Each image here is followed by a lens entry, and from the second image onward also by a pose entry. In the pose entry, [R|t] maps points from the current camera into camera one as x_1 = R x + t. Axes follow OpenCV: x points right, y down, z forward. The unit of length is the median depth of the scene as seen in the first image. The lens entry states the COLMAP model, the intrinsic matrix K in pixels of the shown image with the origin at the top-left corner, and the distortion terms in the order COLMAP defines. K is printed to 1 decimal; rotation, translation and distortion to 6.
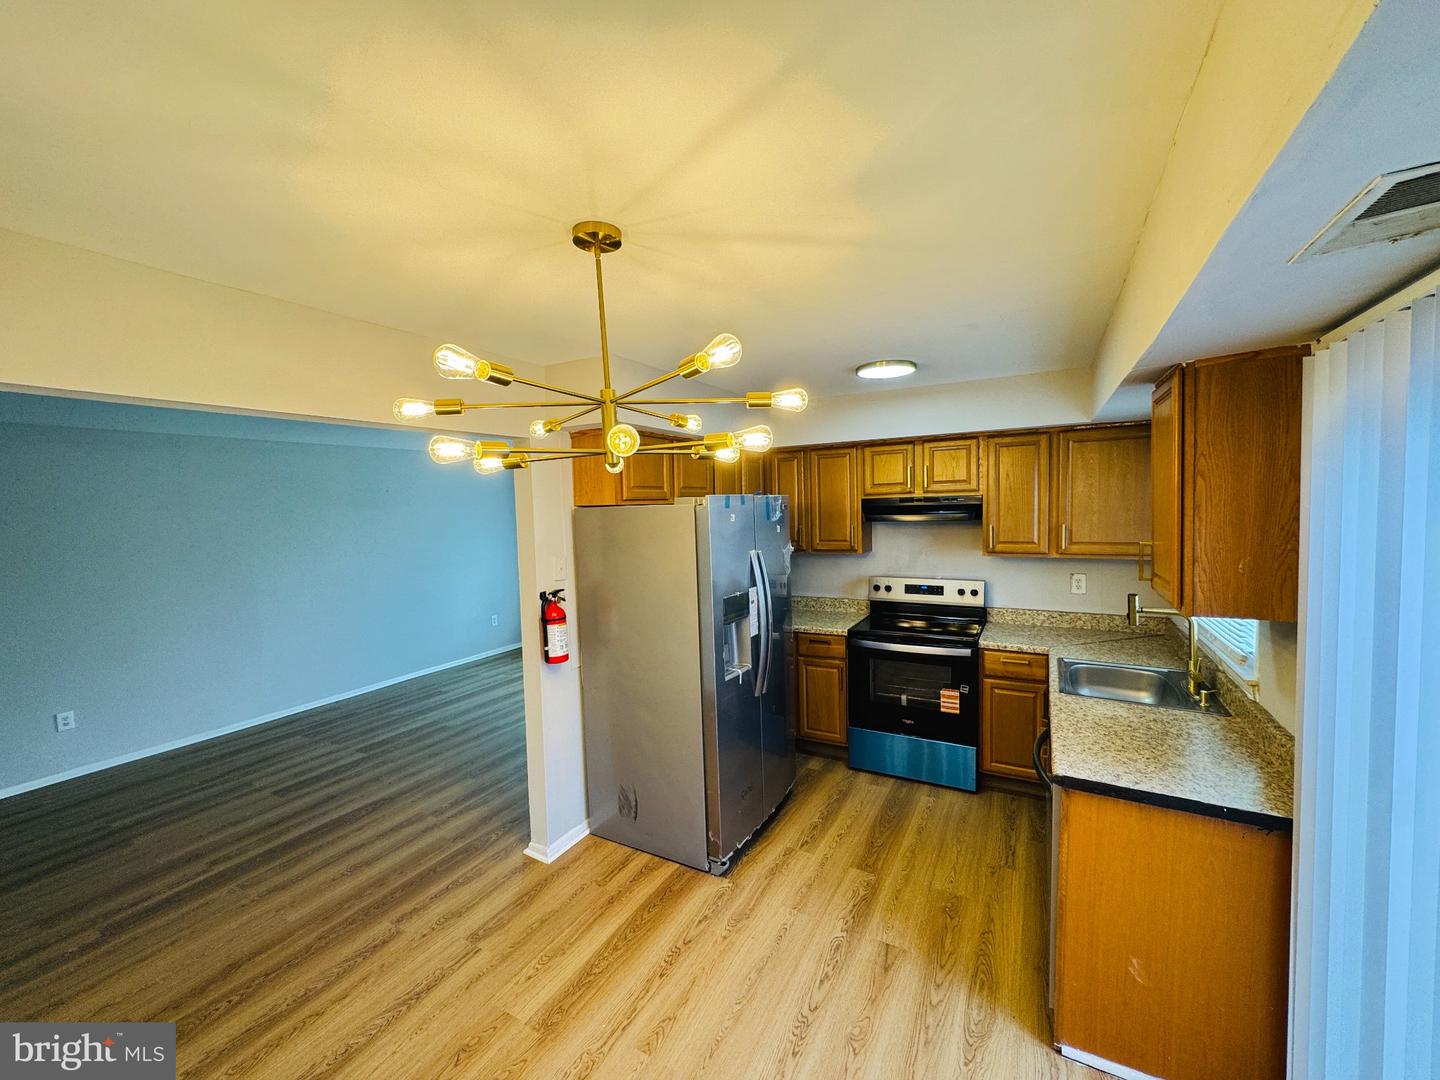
lens RADIAL K [[574.5, 0, 720.0], [0, 574.5, 540.0], [0, 0, 1]] dist [-0.004871, 0.000635]
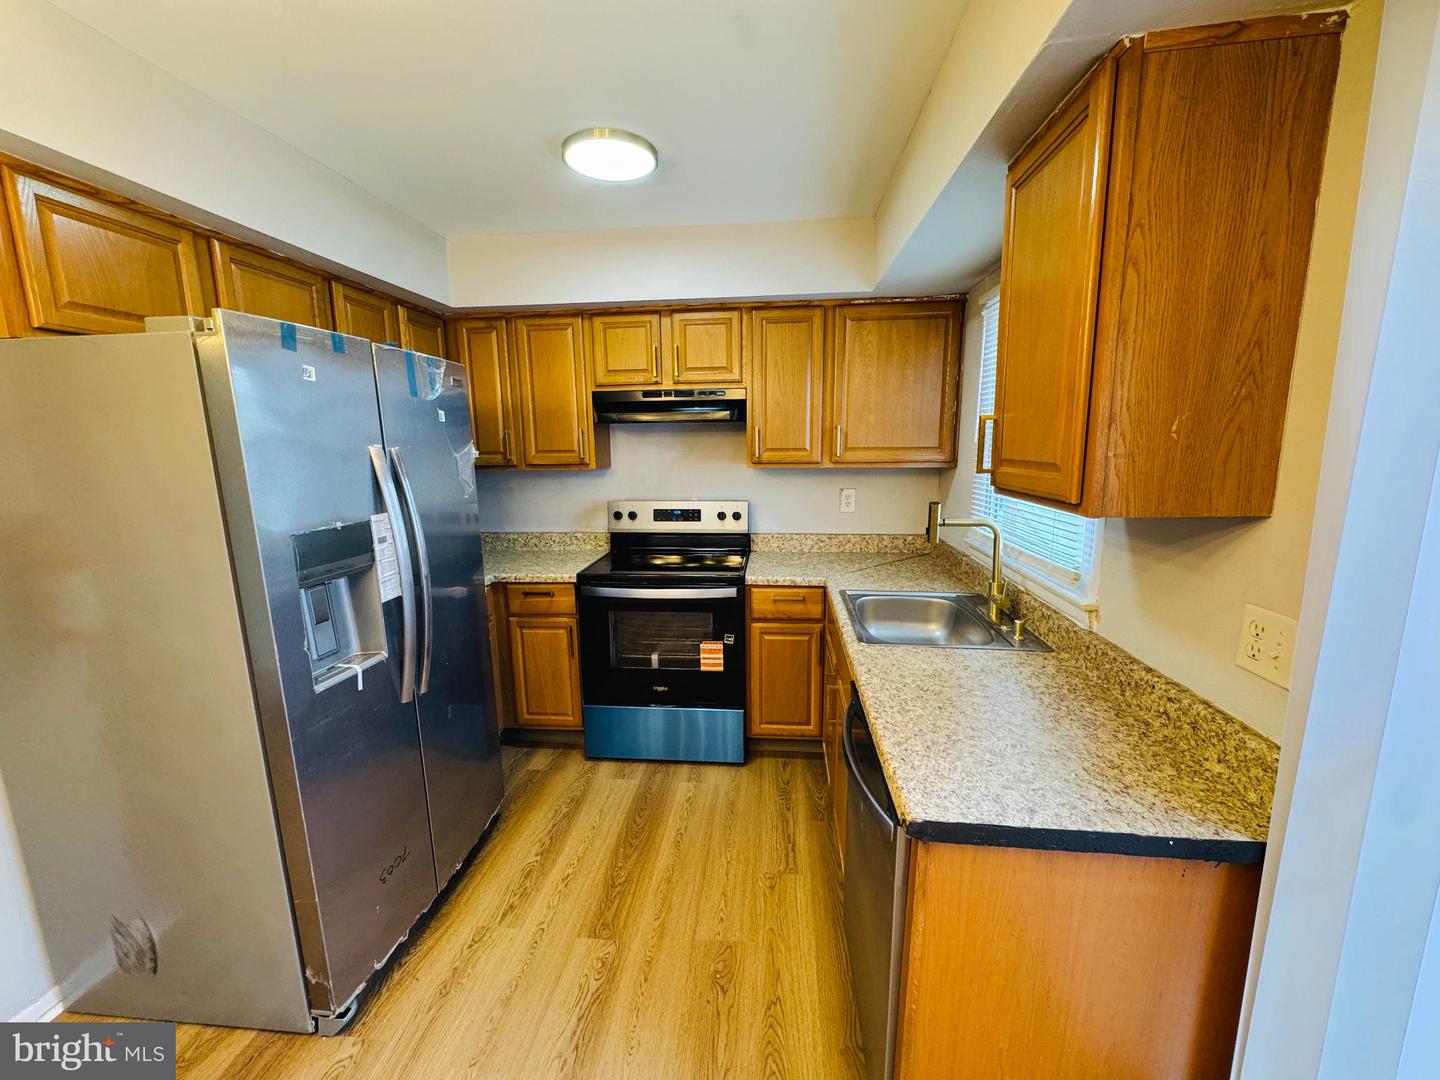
lens RADIAL K [[574.5, 0, 720.0], [0, 574.5, 540.0], [0, 0, 1]] dist [-0.004871, 0.000635]
pose [[0.915886, -0.053917, 0.397800, 0.116585], [0.012834, 0.994366, 0.105226, 0.046537], [-0.401232, -0.091269, 0.911418, 0.317860]]
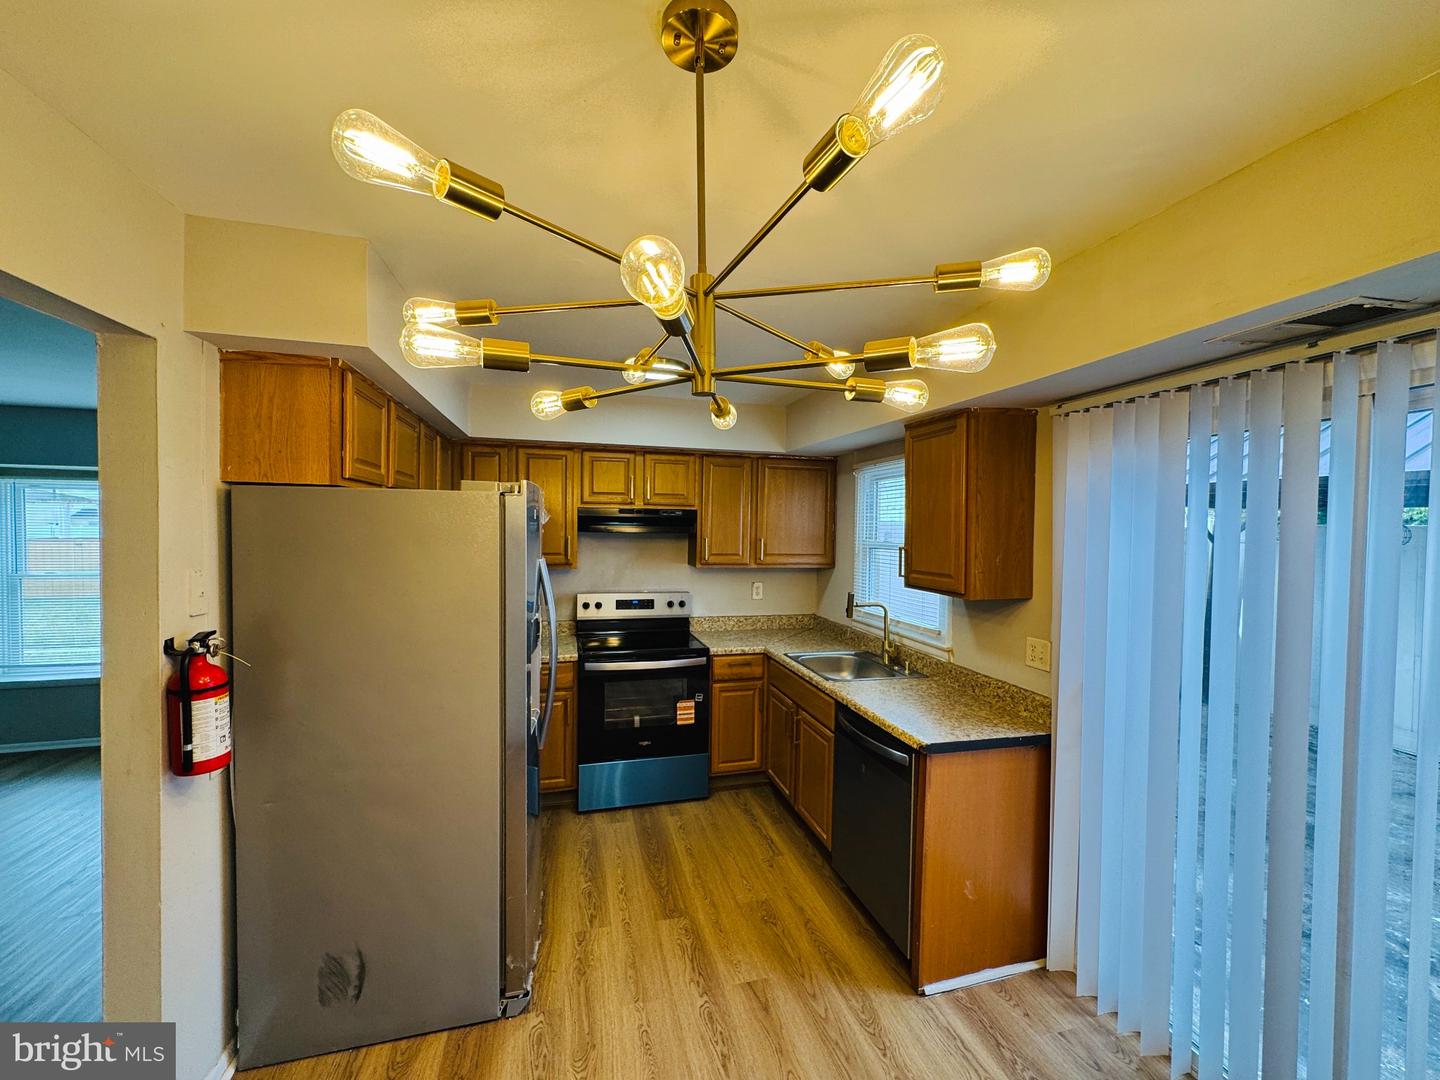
lens RADIAL K [[574.5, 0, 720.0], [0, 574.5, 540.0], [0, 0, 1]] dist [-0.004871, 0.000635]
pose [[0.712313, 0.022410, 0.701504, -0.272203], [0.010092, 0.999060, -0.042163, 0.023887], [-0.701790, 0.037113, 0.711417, 0.240590]]
